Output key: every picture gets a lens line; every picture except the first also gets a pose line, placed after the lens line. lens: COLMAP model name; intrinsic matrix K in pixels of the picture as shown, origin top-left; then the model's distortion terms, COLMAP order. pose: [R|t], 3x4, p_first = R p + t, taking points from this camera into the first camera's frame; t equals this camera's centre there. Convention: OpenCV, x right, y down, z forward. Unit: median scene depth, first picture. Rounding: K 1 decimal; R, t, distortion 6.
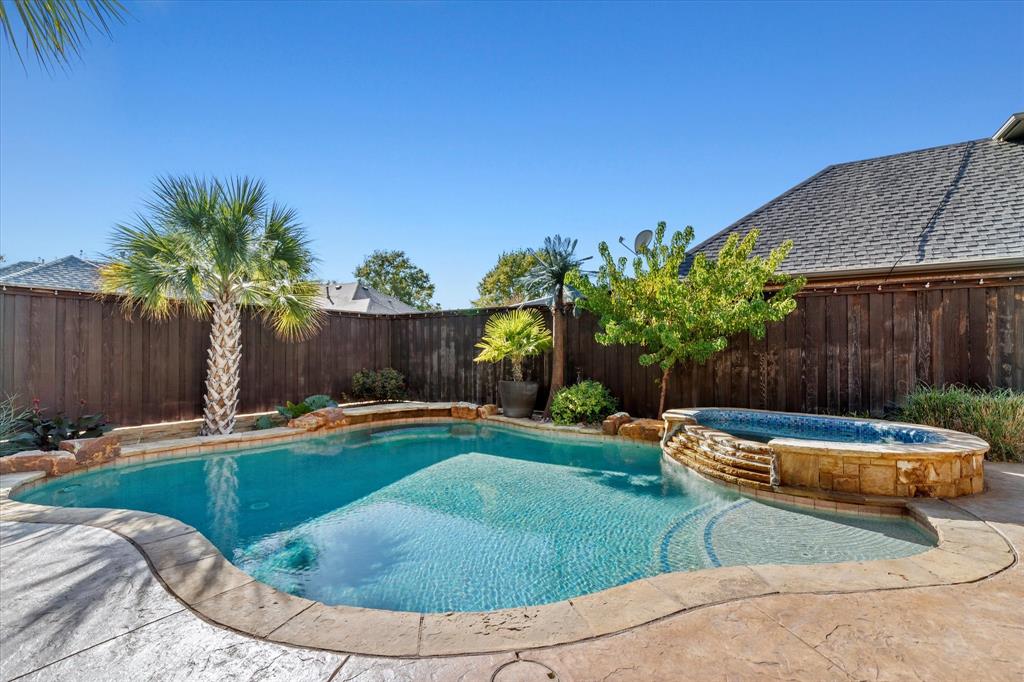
lens RADIAL K [[459.5, 0, 505.7], [0, 459.5, 340.2], [0, 0, 1]] dist [0.014675, 0.000552]
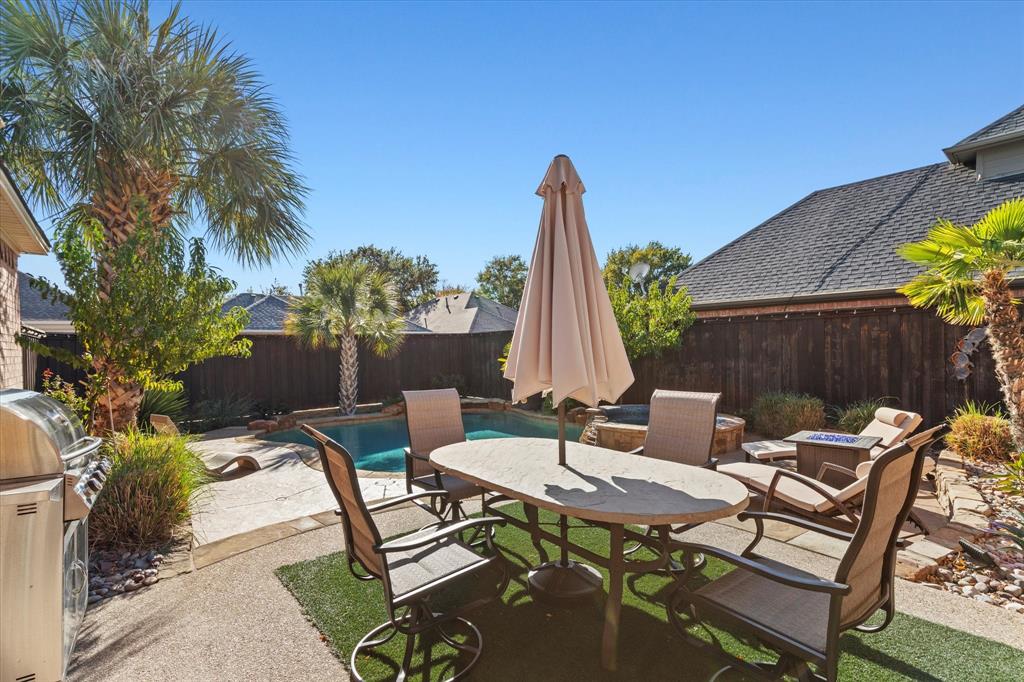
lens RADIAL K [[459.5, 0, 505.7], [0, 459.5, 340.2], [0, 0, 1]] dist [0.014675, 0.000552]
pose [[0.960065, -0.025021, -0.278656, 0.423031], [0.029105, 0.999521, 0.010526, -0.075177], [0.278260, -0.018215, 0.960333, -0.455624]]
